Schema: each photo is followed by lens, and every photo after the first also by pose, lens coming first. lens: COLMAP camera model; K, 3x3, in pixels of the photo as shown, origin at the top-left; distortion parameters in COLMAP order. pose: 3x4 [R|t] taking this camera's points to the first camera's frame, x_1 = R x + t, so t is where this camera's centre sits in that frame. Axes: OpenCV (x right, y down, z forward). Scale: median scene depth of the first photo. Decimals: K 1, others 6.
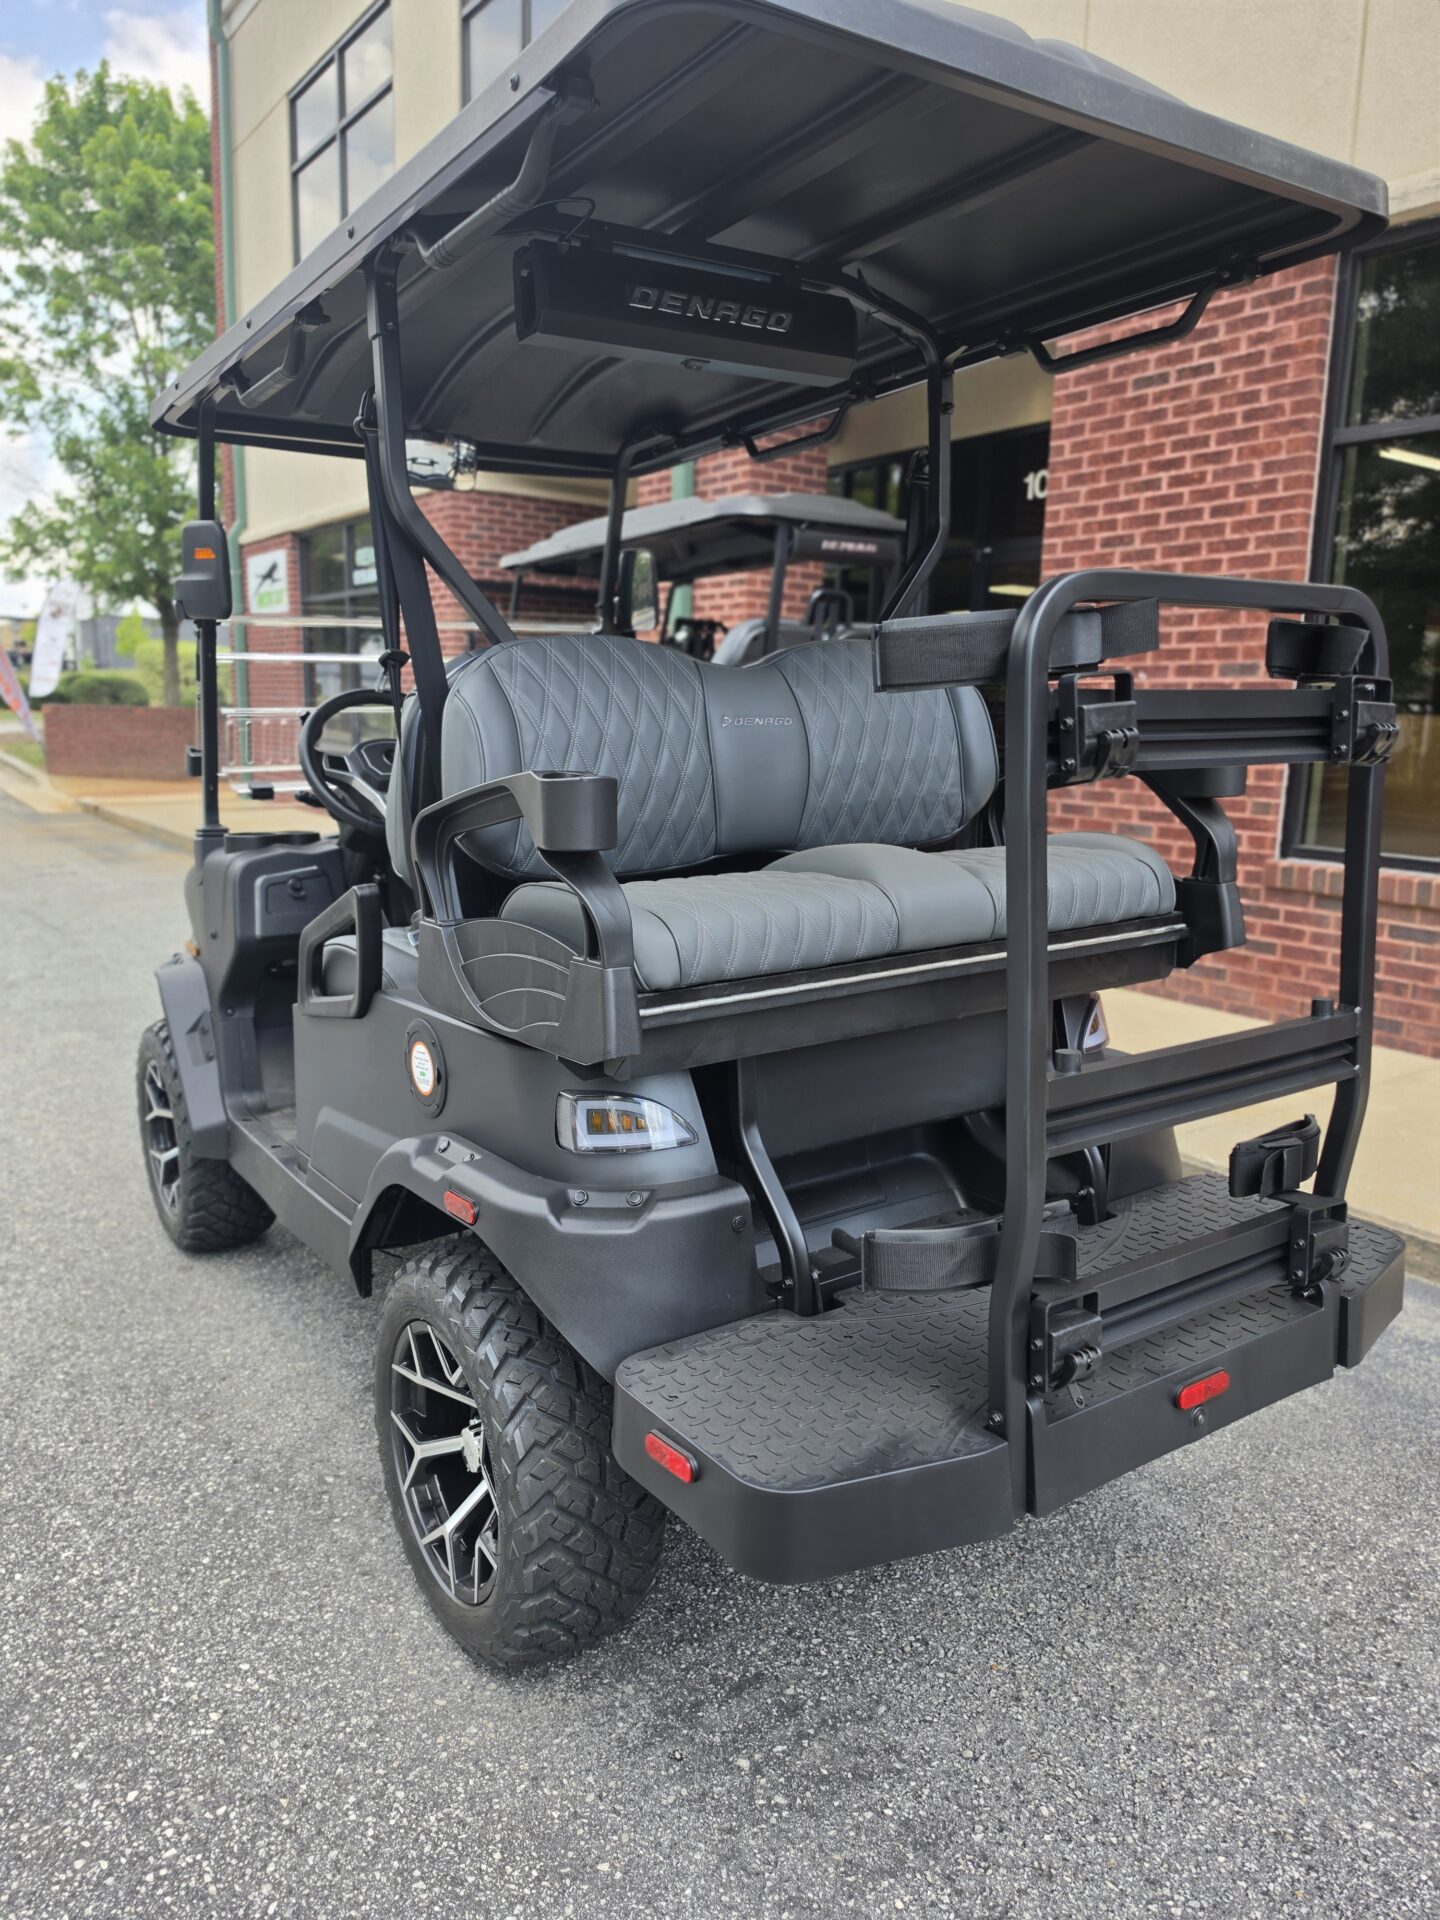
lens RADIAL K [[1352.7, 0, 724.2], [0, 1352.7, 932.2], [0, 0, 1]] dist [0.001256, -0.000387]
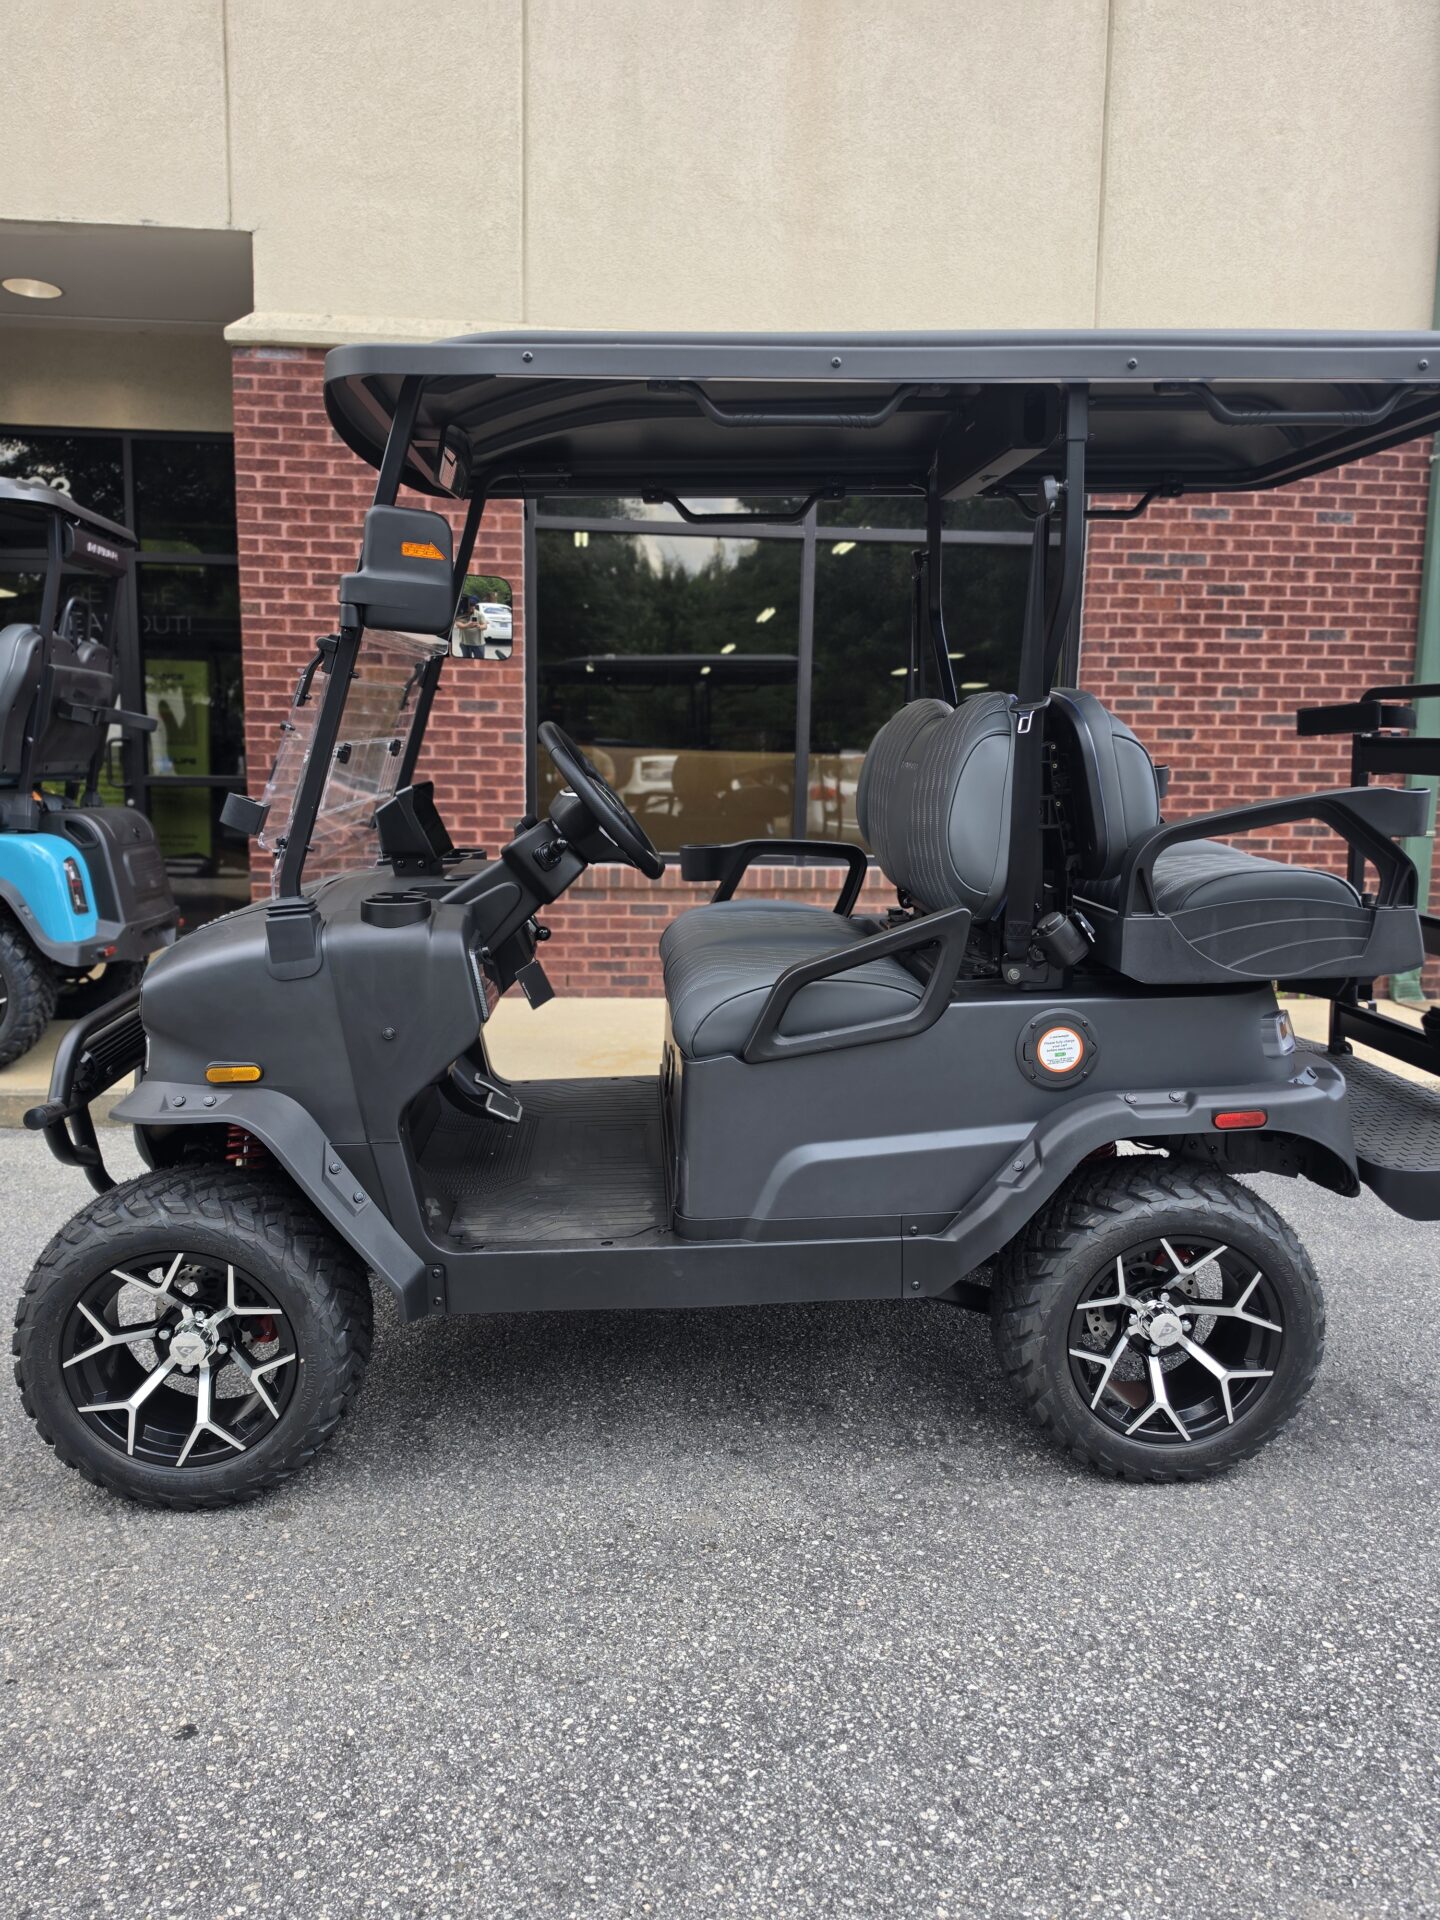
lens RADIAL K [[1313.5, 0, 714.2], [0, 1313.5, 932.1], [0, 0, 1]] dist [0.062156, -0.080155]
pose [[0.506350, -0.121696, 0.853698, -1.017775], [0.132837, 0.989183, 0.062221, -0.087351], [-0.852035, 0.081897, 0.517039, 0.491959]]
